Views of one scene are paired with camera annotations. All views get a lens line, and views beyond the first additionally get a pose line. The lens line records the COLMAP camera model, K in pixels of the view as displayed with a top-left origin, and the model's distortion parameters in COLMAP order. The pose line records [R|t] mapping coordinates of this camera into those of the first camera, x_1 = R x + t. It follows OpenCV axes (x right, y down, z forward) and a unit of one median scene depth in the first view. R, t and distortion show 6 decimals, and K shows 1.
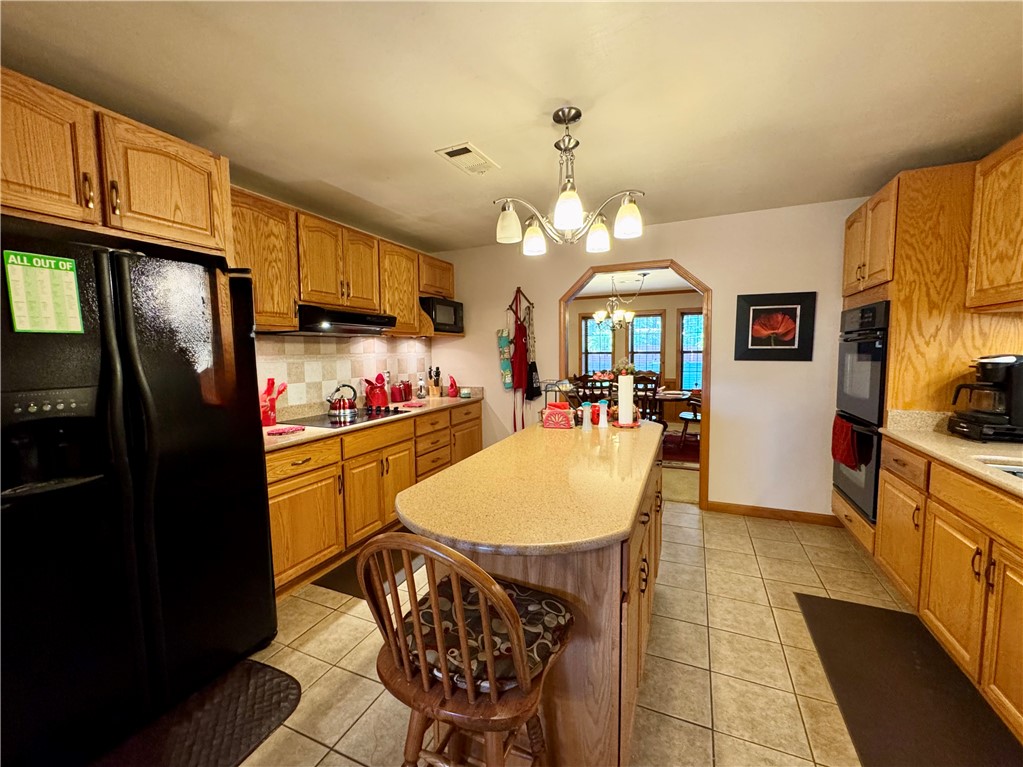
lens RADIAL K [[408.4, 0, 504.2], [0, 408.4, 381.3], [0, 0, 1]] dist [-0.000737, -0.000032]
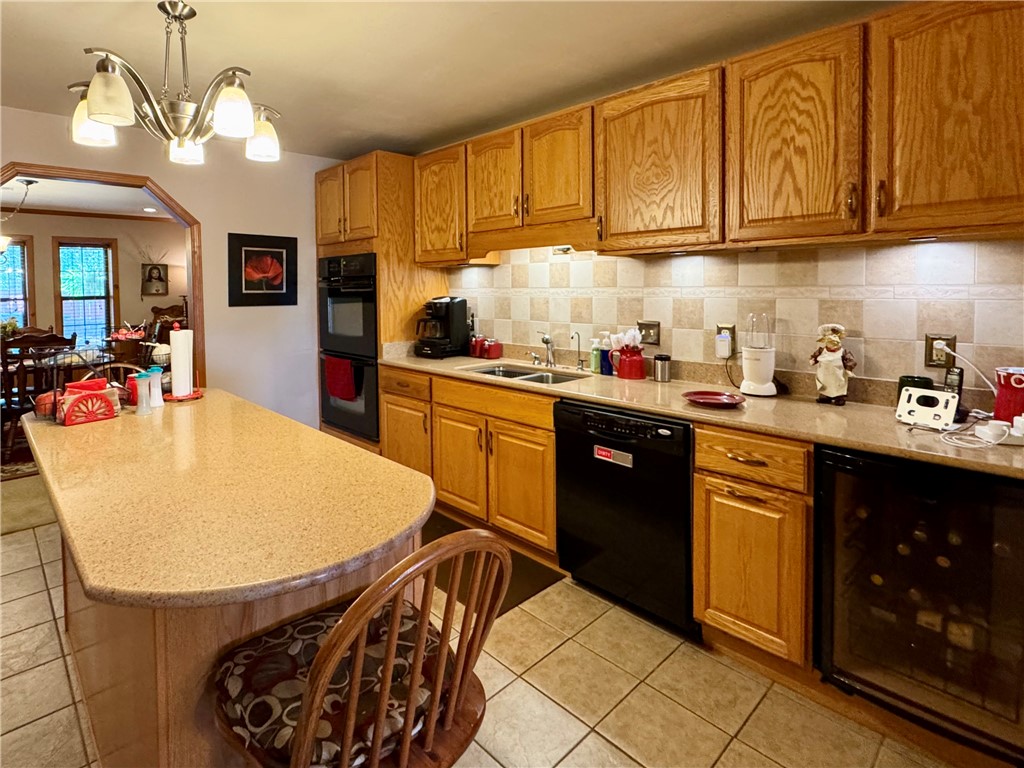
lens RADIAL K [[519.5, 0, 428.7], [0, 519.5, 300.7], [0, 0, 1]] dist [0.001695, -0.002533]
pose [[0.451274, -0.017423, 0.892215, -0.338169], [0.075158, 0.996999, -0.018545, -0.015745], [-0.889215, 0.075426, 0.451230, 0.168735]]
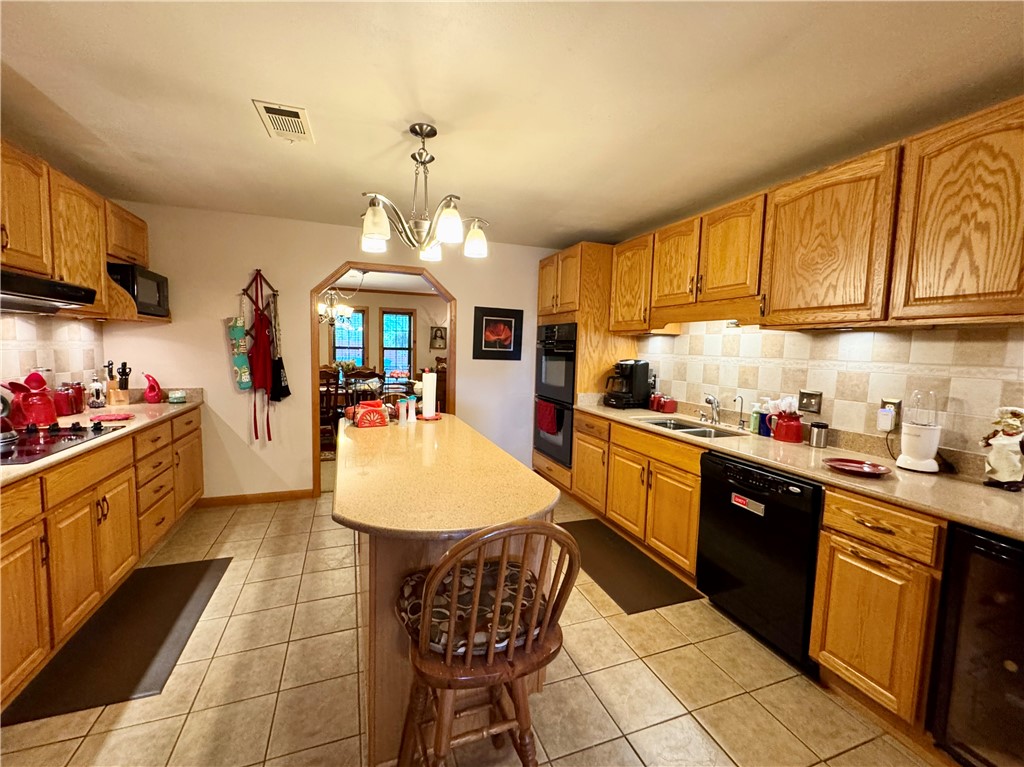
lens RADIAL K [[408.8, 0, 498.3], [0, 408.8, 378.9], [0, 0, 1]] dist [-0.000737, -0.000032]
pose [[0.733699, -0.021351, 0.679139, -0.315543], [0.015696, 0.999772, 0.014475, -0.010946], [-0.679294, 0.000040, 0.733867, 0.060148]]
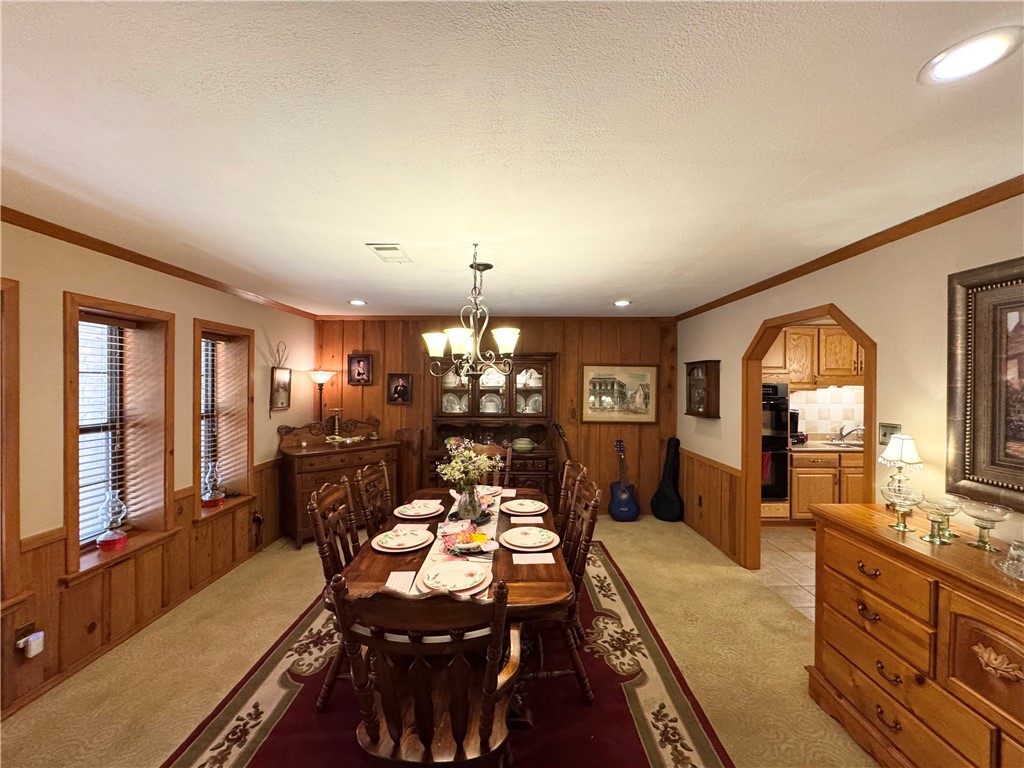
lens RADIAL K [[408.8, 0, 511.4], [0, 408.8, 382.5], [0, 0, 1]] dist [-0.000737, -0.000032]
pose [[-0.384386, 0.010408, 0.923114, -0.344707], [0.071429, 0.997274, 0.018499, -0.309357], [-0.920405, 0.073048, -0.384081, 2.754145]]
